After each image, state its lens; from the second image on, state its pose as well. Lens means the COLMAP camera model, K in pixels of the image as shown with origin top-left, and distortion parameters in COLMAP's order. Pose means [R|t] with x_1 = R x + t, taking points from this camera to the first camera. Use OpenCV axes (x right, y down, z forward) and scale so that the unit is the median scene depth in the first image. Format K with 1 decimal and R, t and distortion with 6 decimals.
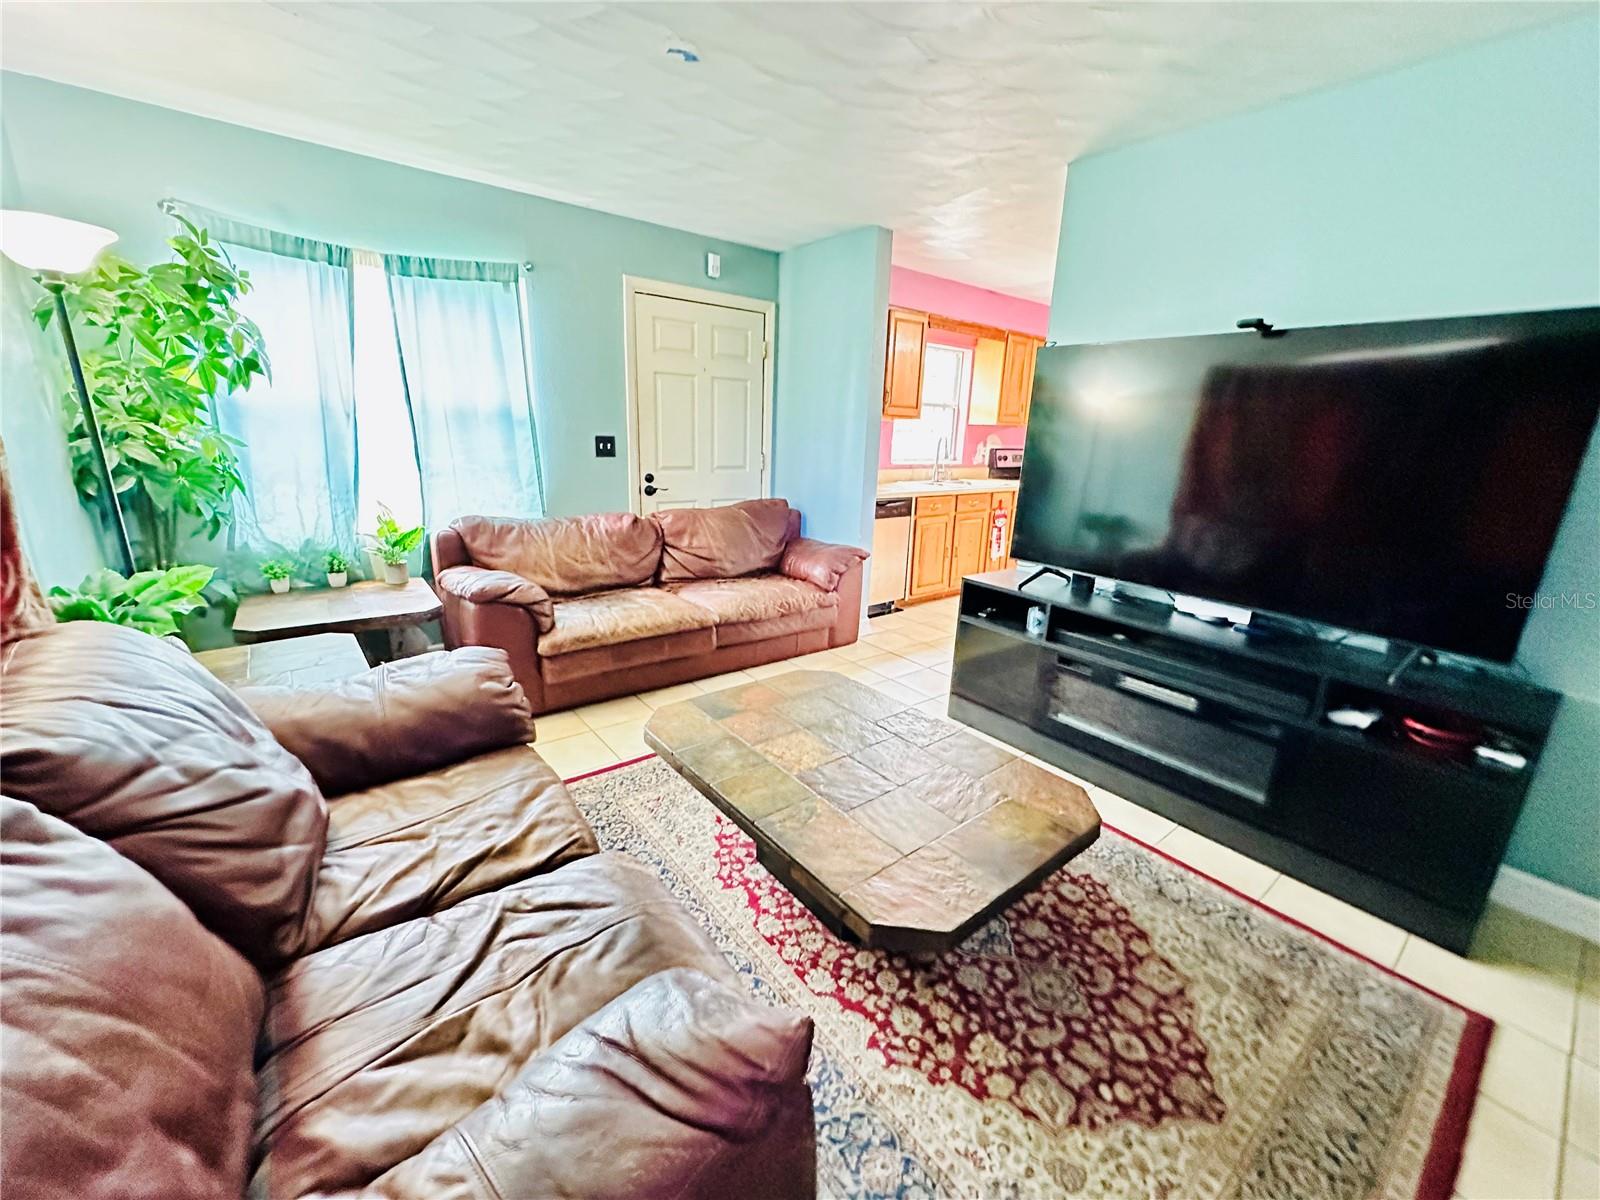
lens RADIAL K [[638.5, 0, 800.0], [0, 638.5, 600.0], [0, 0, 1]] dist [-0.000688, -0.000064]
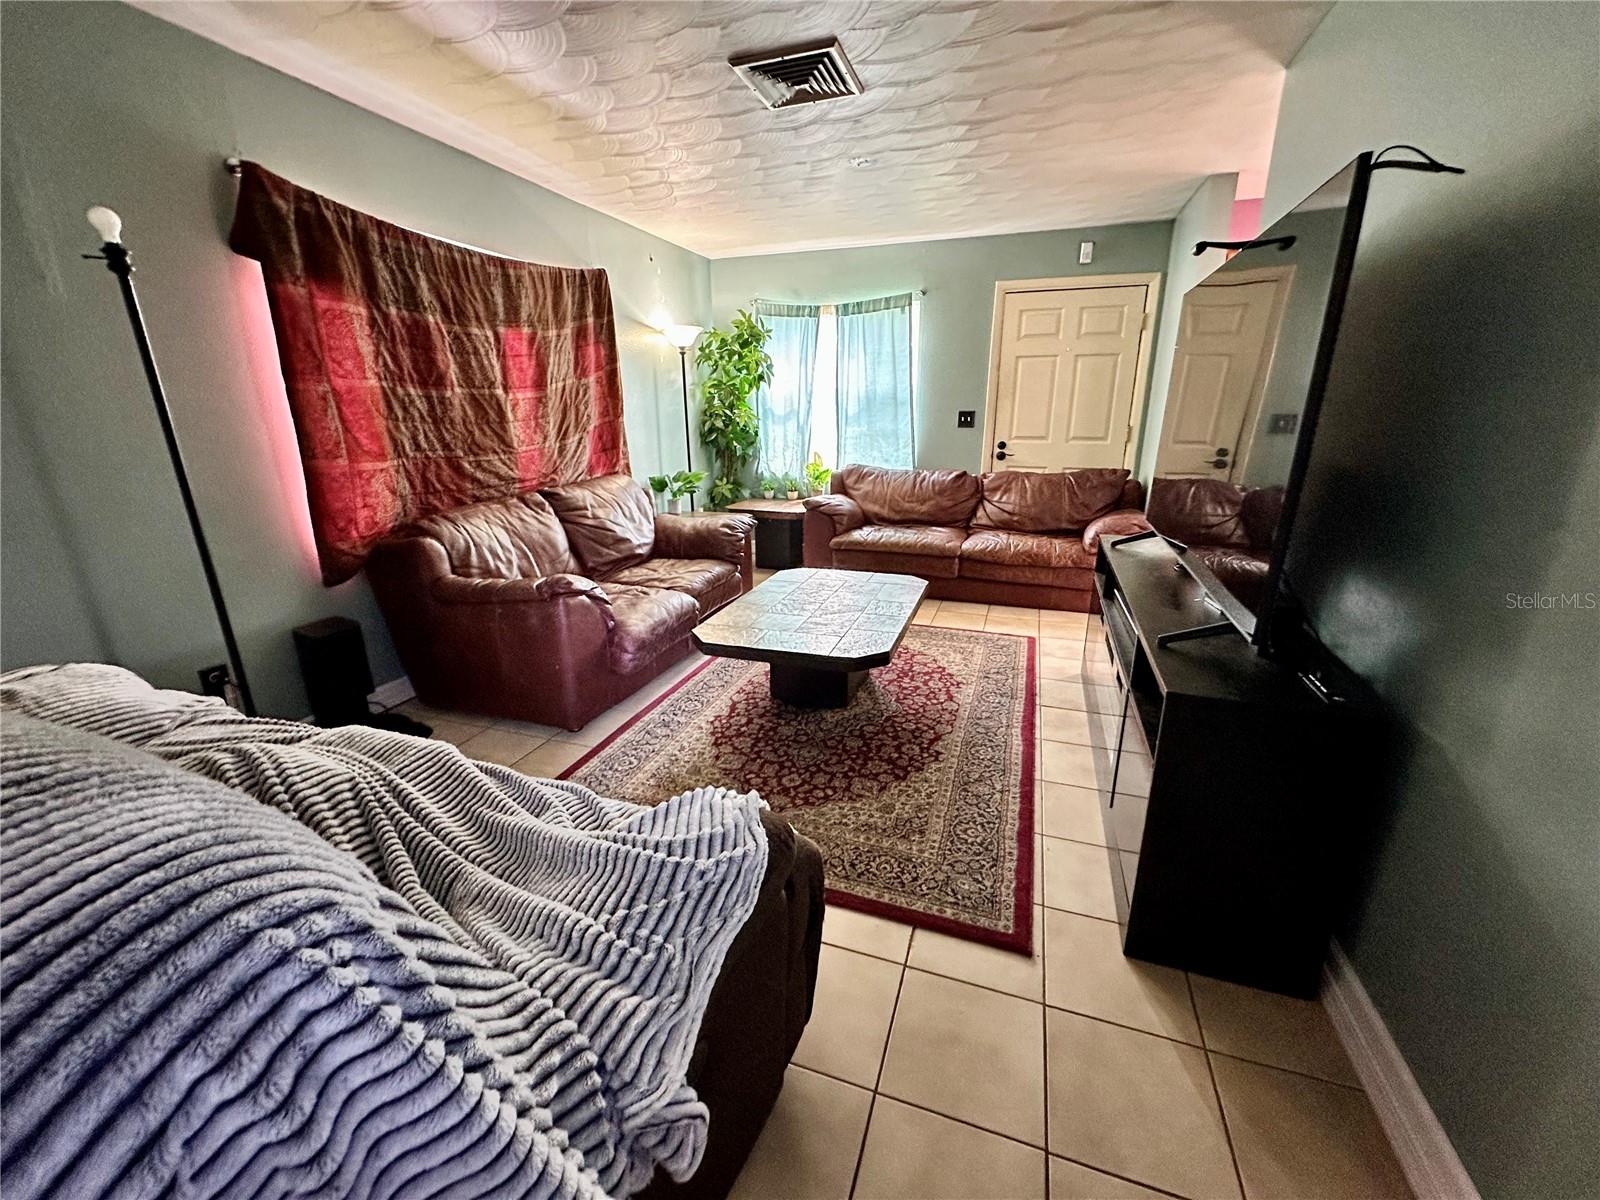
lens RADIAL K [[638.5, 0, 800.0], [0, 638.5, 600.0], [0, 0, 1]] dist [-0.000688, -0.000064]
pose [[0.536906, 0.208884, -0.817374, 0.668403], [-0.200990, 0.972637, 0.116538, 0.032997], [0.819350, 0.101714, 0.564198, 0.035616]]
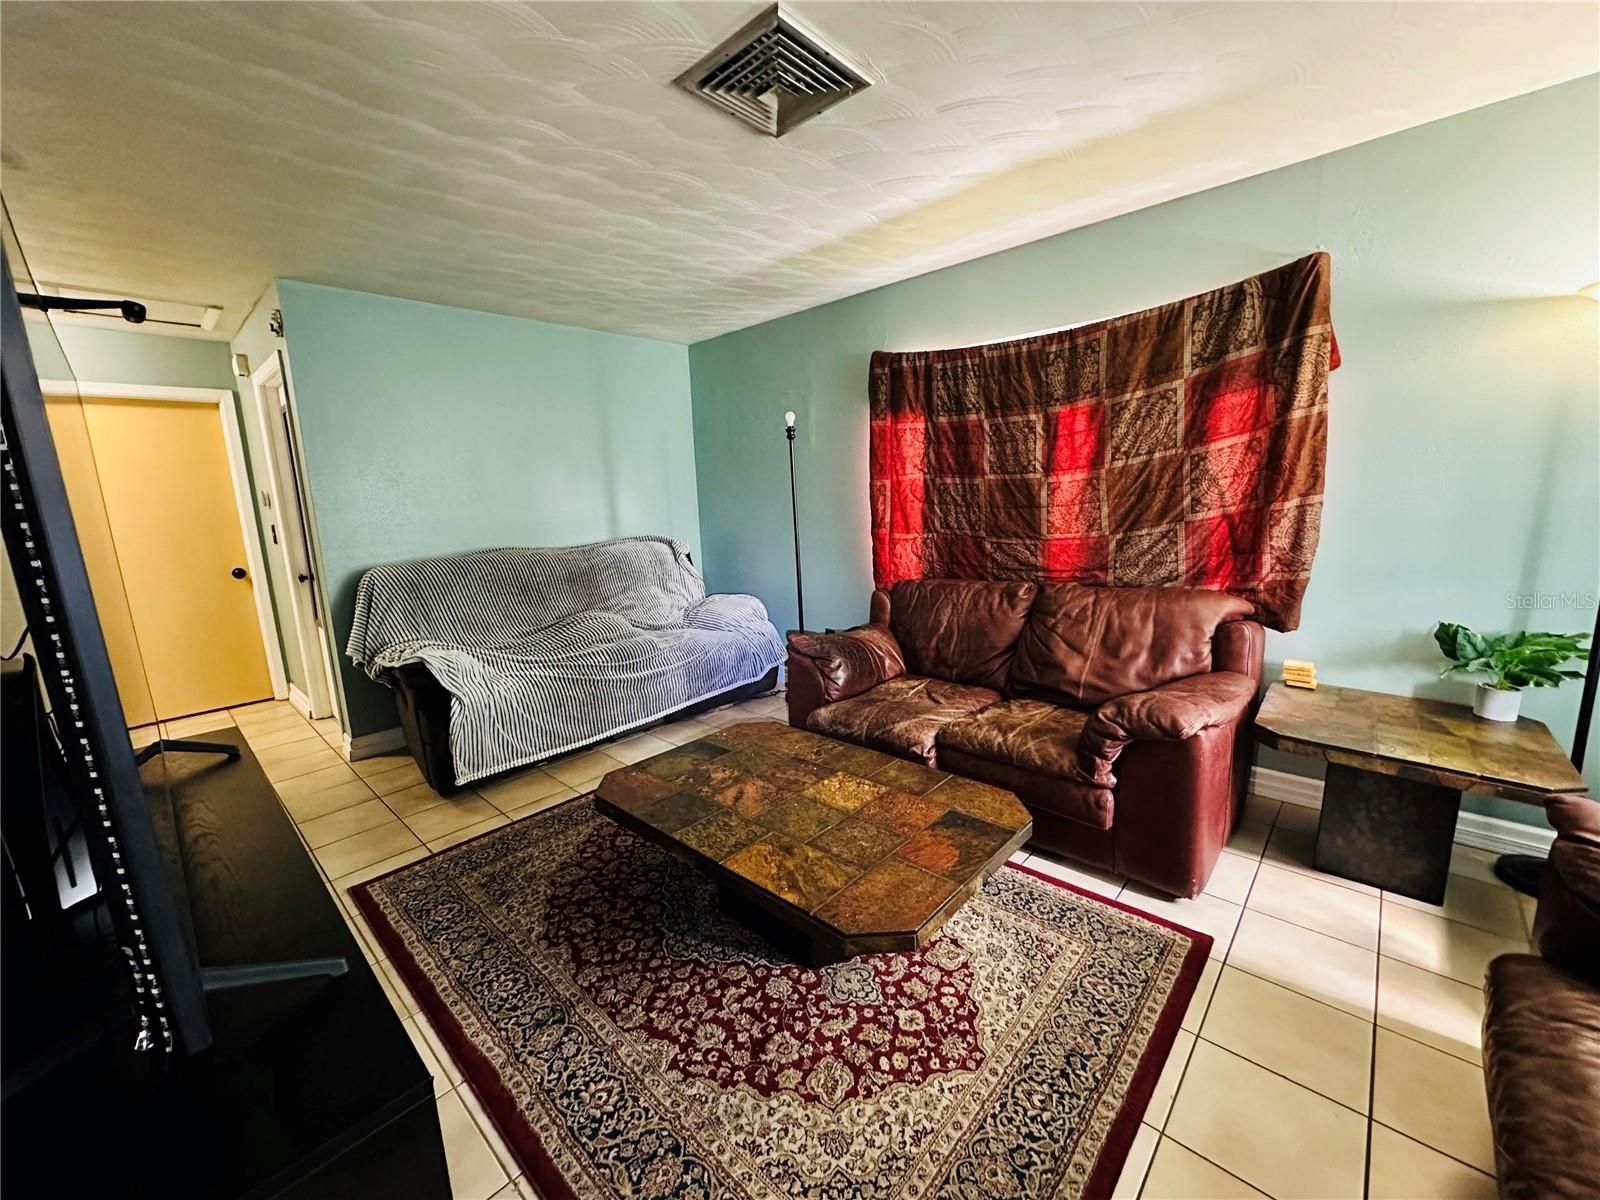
lens RADIAL K [[638.5, 0, 800.0], [0, 638.5, 600.0], [0, 0, 1]] dist [-0.000688, -0.000064]
pose [[-0.987694, 0.030392, -0.153418, 0.119463], [-0.036847, 0.908106, 0.417117, -0.241739], [0.151997, 0.417636, -0.895811, 0.908020]]
